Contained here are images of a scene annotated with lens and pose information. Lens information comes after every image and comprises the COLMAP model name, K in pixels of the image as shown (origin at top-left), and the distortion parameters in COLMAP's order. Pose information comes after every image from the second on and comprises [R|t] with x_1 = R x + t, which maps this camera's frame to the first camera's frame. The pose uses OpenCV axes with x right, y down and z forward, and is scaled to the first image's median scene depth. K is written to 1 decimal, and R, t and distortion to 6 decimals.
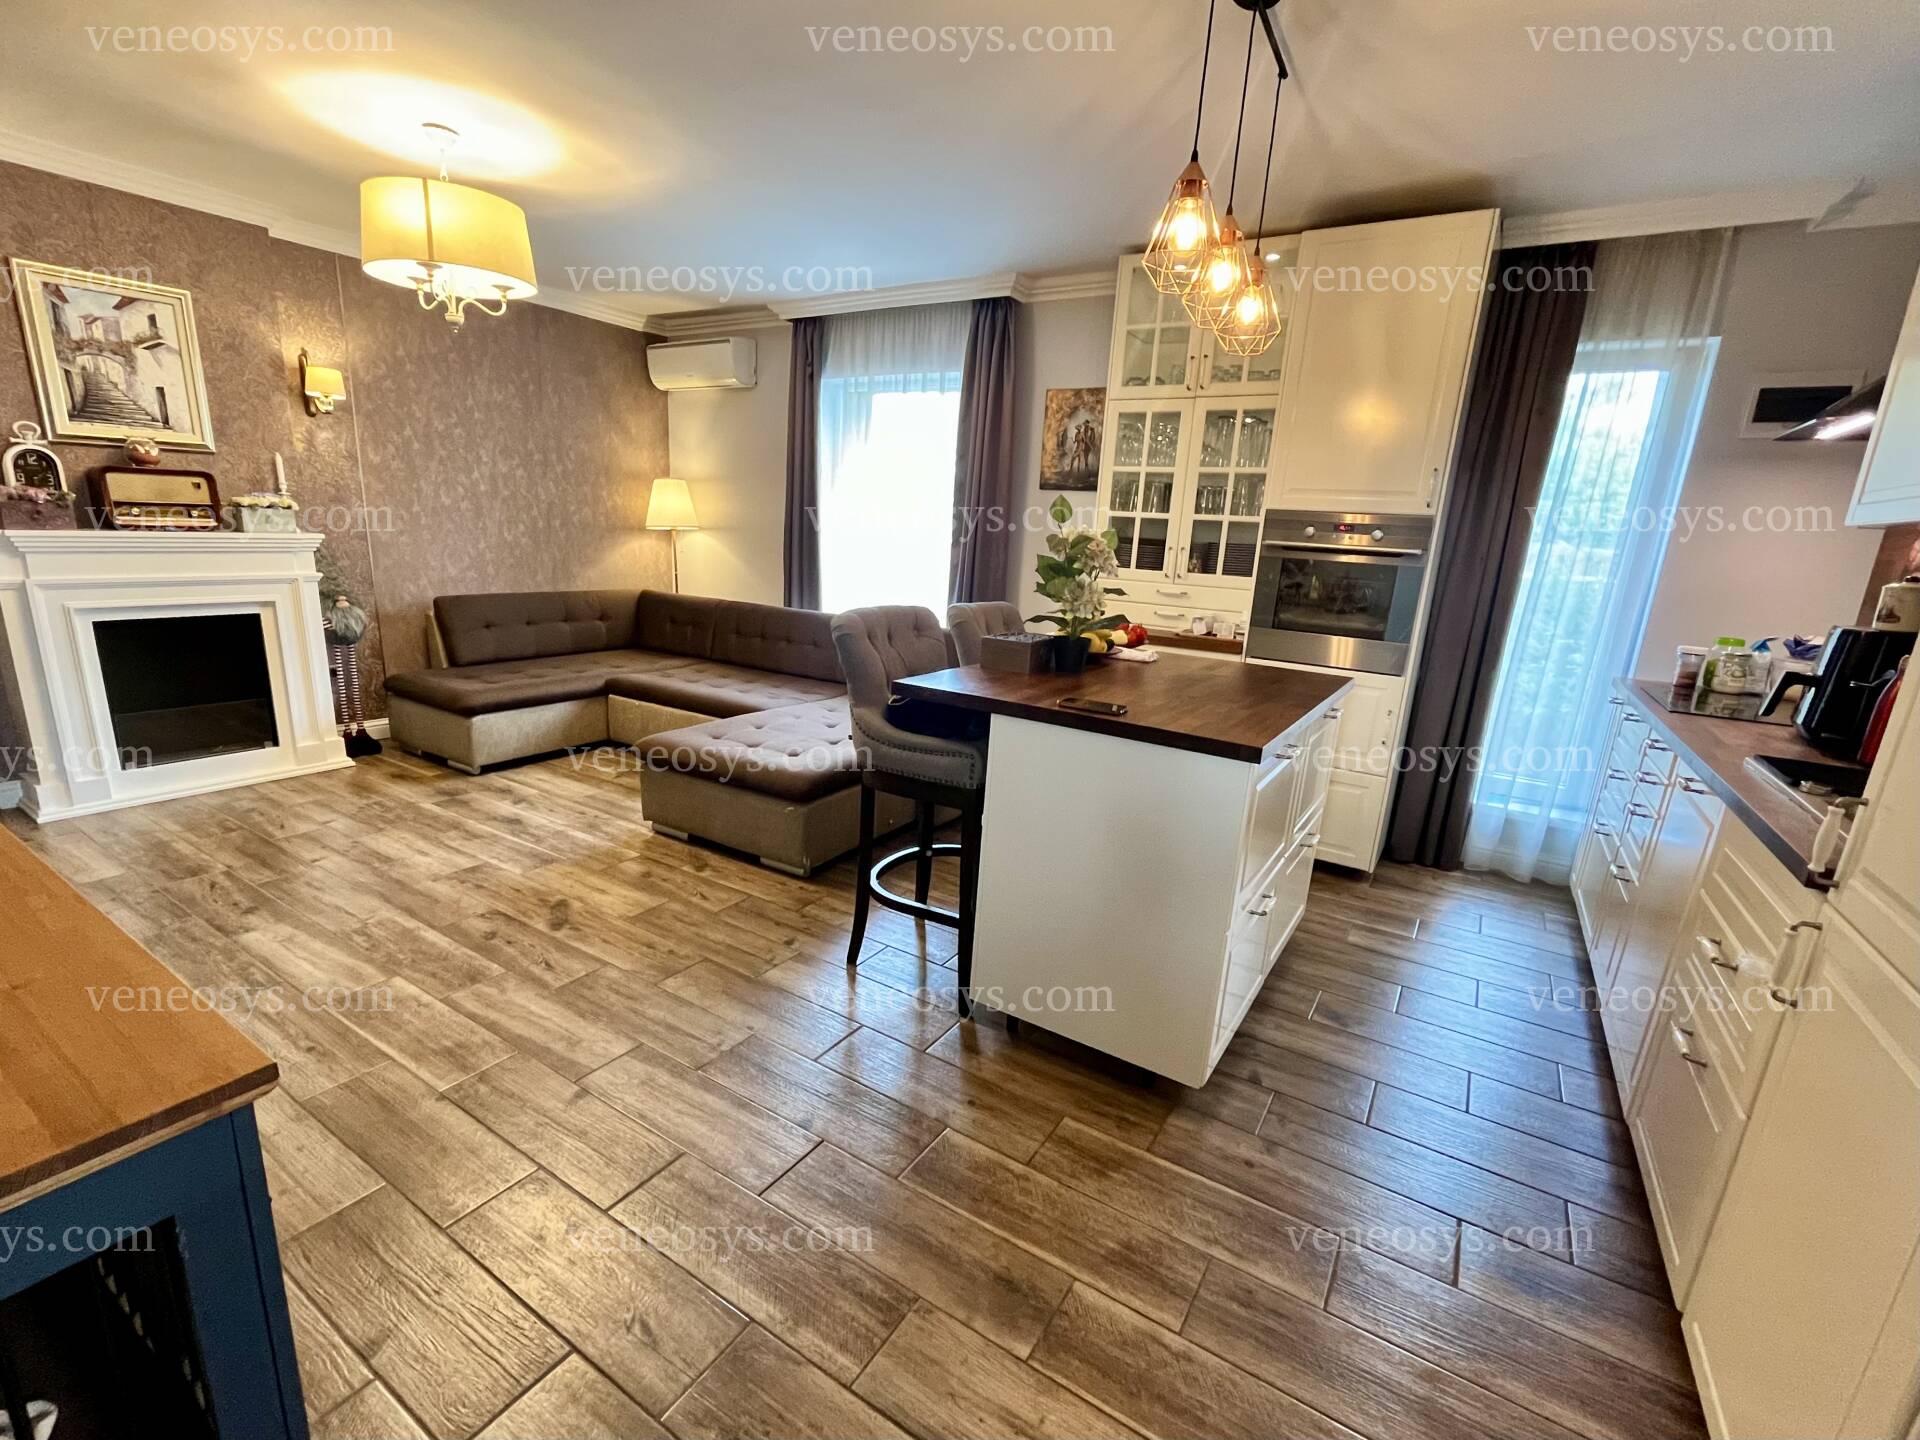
lens RADIAL K [[855.9, 0, 939.8], [0, 855.9, 747.6], [0, 0, 1]] dist [-0.006392, -0.000226]
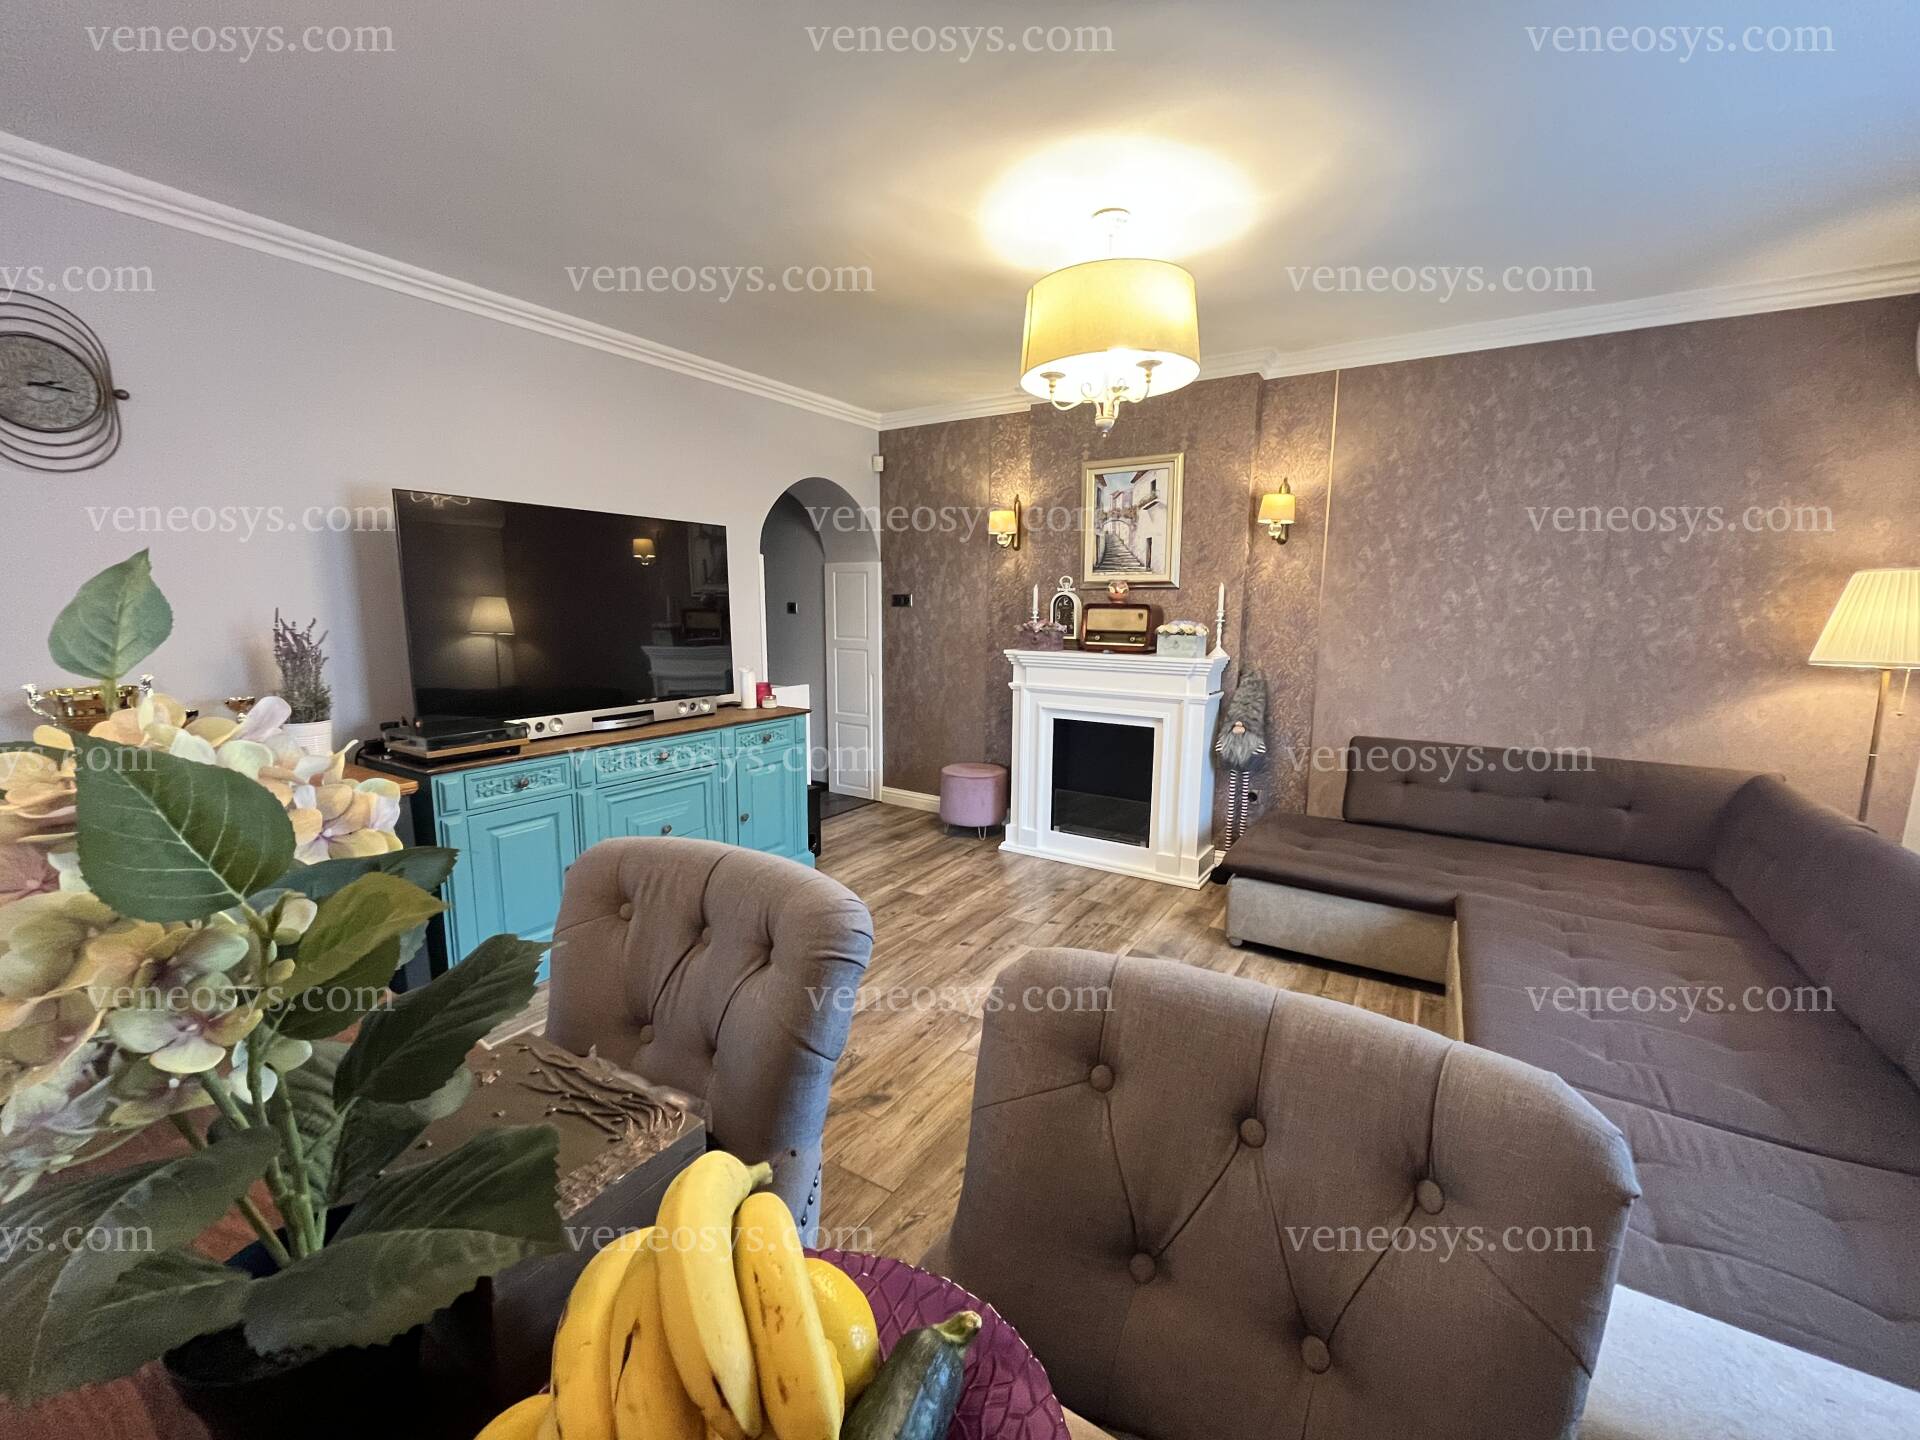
lens RADIAL K [[784.1, 0, 956.4], [0, 784.1, 723.9], [0, 0, 1]] dist [-0.003151, -0.000245]
pose [[0.003417, 0.103052, -0.994670, 0.222079], [-0.261461, 0.960167, 0.098579, -0.211569], [0.965208, 0.259730, 0.030225, 0.783487]]
